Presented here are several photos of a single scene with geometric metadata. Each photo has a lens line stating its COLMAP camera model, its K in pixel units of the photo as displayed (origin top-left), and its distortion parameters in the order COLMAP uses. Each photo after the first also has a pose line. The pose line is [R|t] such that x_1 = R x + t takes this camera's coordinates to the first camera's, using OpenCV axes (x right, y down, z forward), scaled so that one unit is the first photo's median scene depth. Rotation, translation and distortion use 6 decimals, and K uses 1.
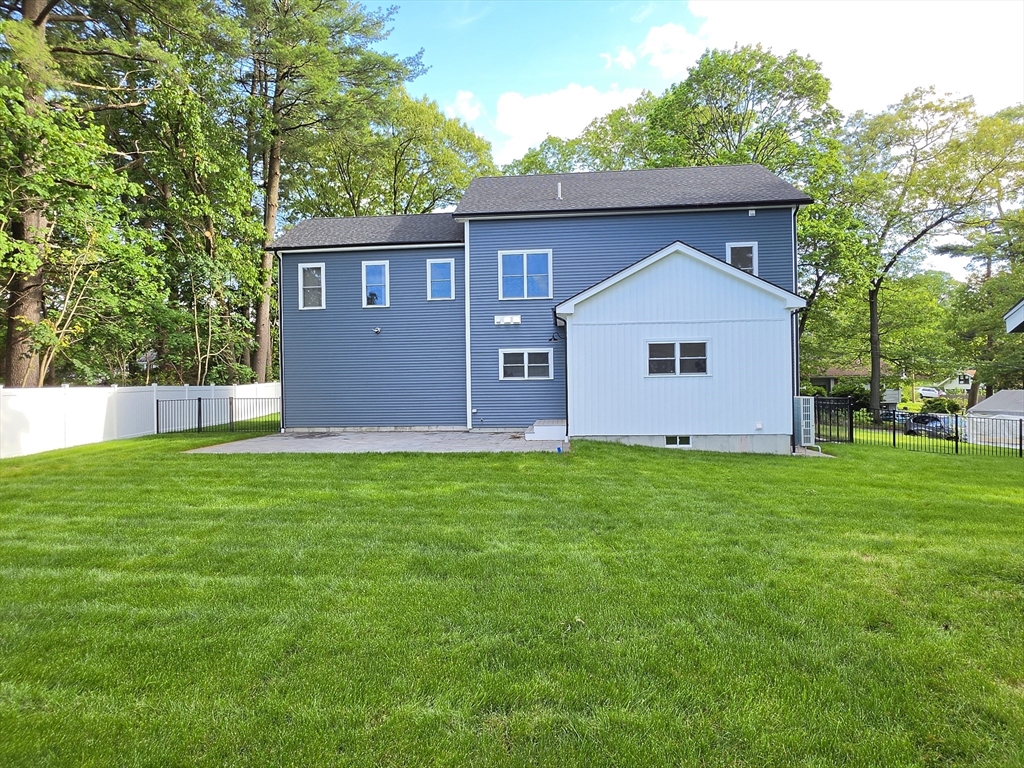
lens RADIAL K [[586.7, 0, 512.0], [0, 586.7, 384.0], [0, 0, 1]] dist [-0.037449, 0.000171]
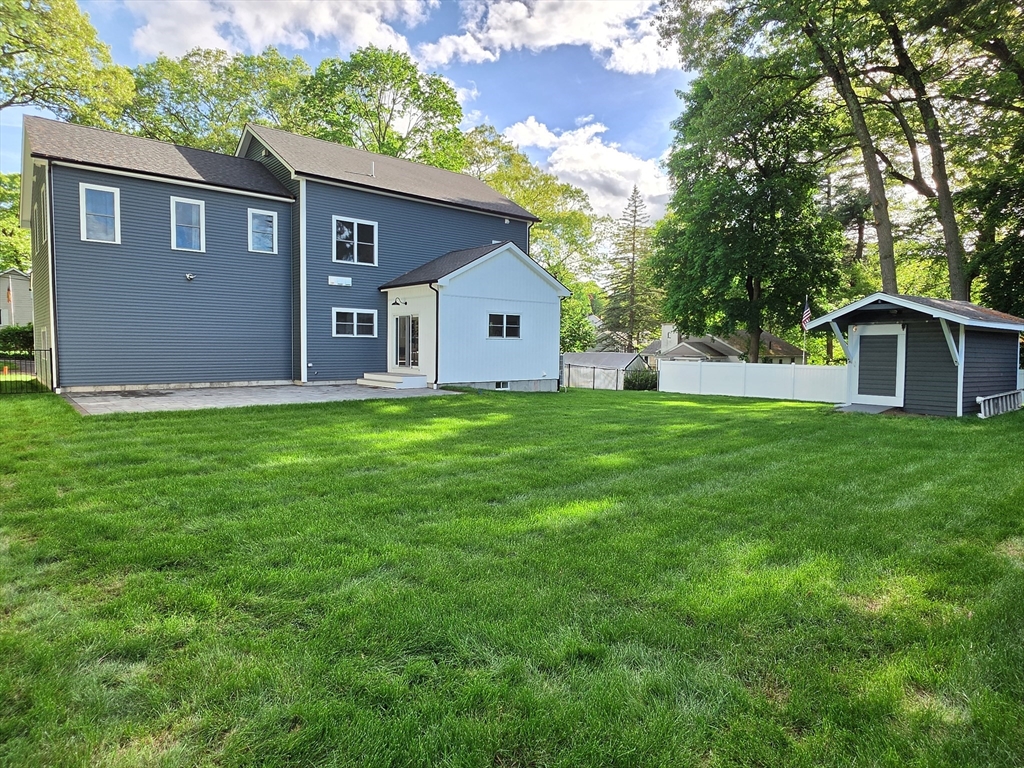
lens RADIAL K [[586.7, 0, 512.0], [0, 586.7, 384.0], [0, 0, 1]] dist [-0.037449, 0.000171]
pose [[0.692201, -0.021199, 0.721393, -0.571545], [-0.022624, 0.998440, 0.051049, 0.018122], [-0.721350, -0.051658, 0.690642, 0.015926]]
